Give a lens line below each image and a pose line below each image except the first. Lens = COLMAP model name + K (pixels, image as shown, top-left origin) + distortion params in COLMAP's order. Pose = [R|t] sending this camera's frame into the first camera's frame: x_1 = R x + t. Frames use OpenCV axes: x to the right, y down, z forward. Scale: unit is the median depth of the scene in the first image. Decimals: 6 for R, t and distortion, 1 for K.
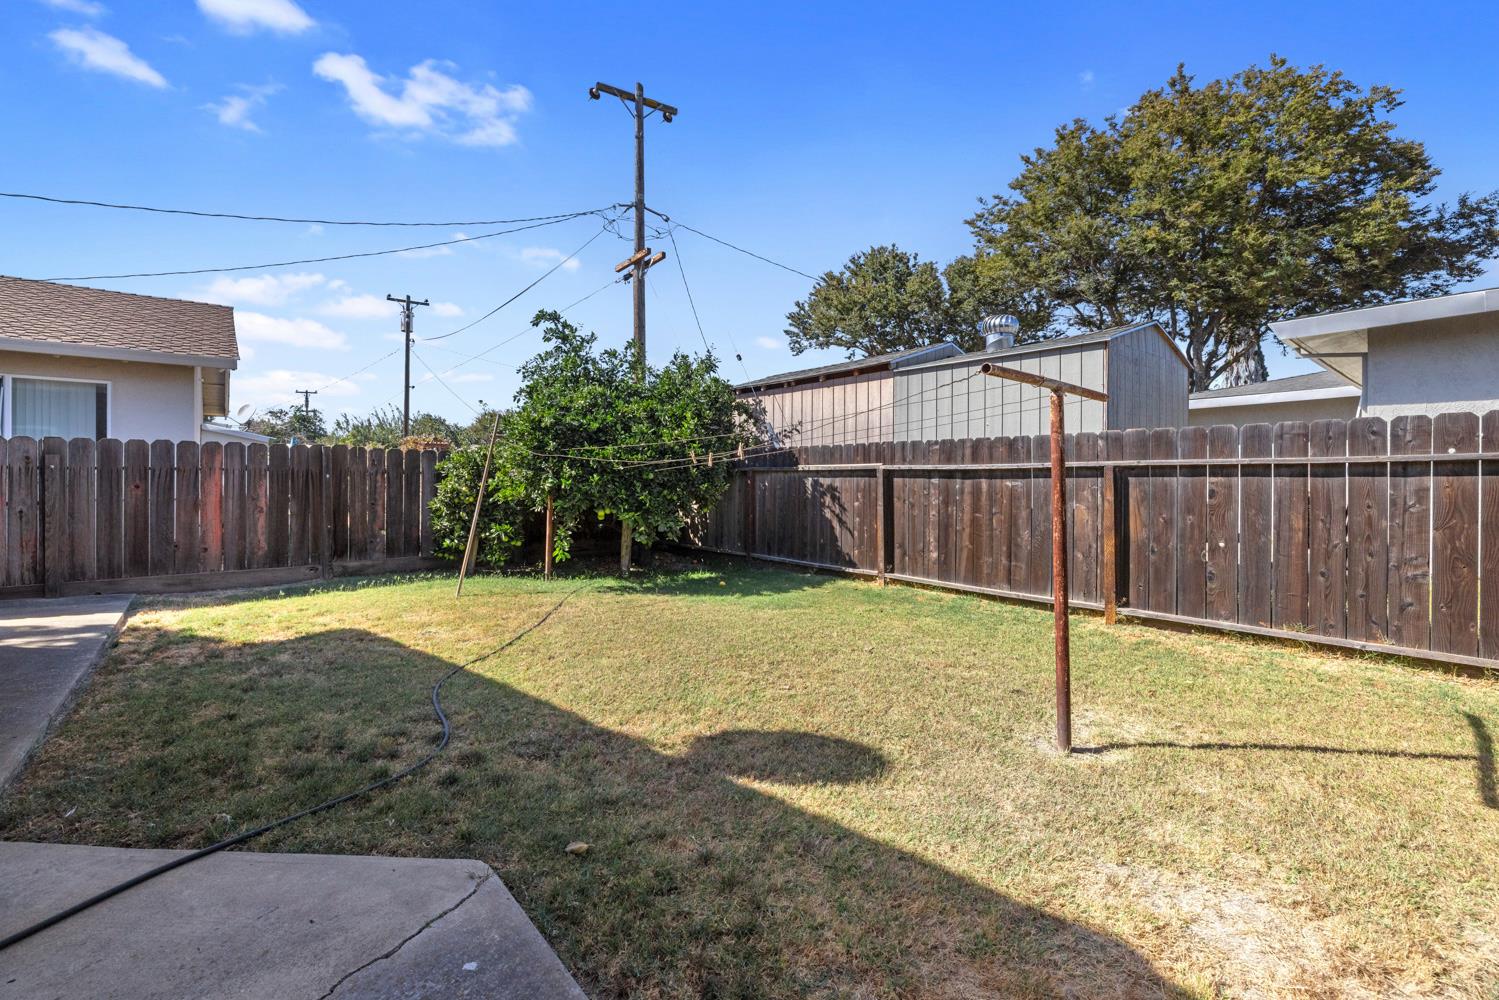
lens RADIAL K [[637.0, 0, 748.8], [0, 637.0, 487.2], [0, 0, 1]] dist [-0.000293, -0.003929]
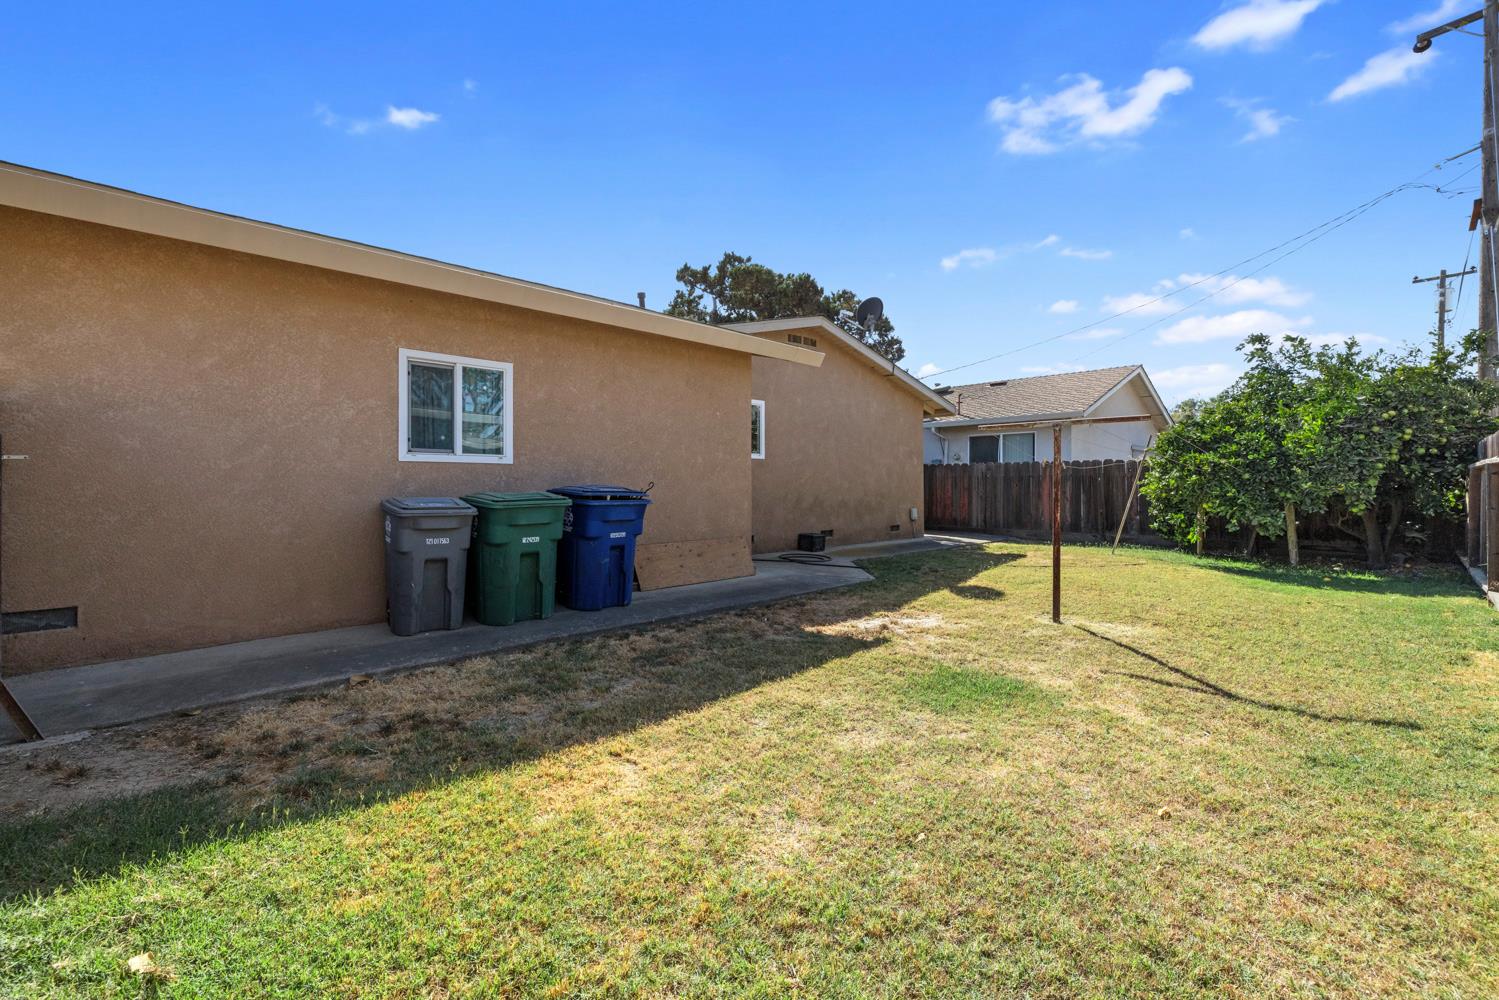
lens RADIAL K [[629.5, 0, 747.8], [0, 629.5, 499.7], [0, 0, 1]] dist [0.000516, 0.000166]
pose [[0.054496, 0.018934, -0.998334, 0.928695], [-0.007694, 0.999798, 0.018542, 0.013274], [0.998484, 0.006671, 0.054631, 0.018976]]
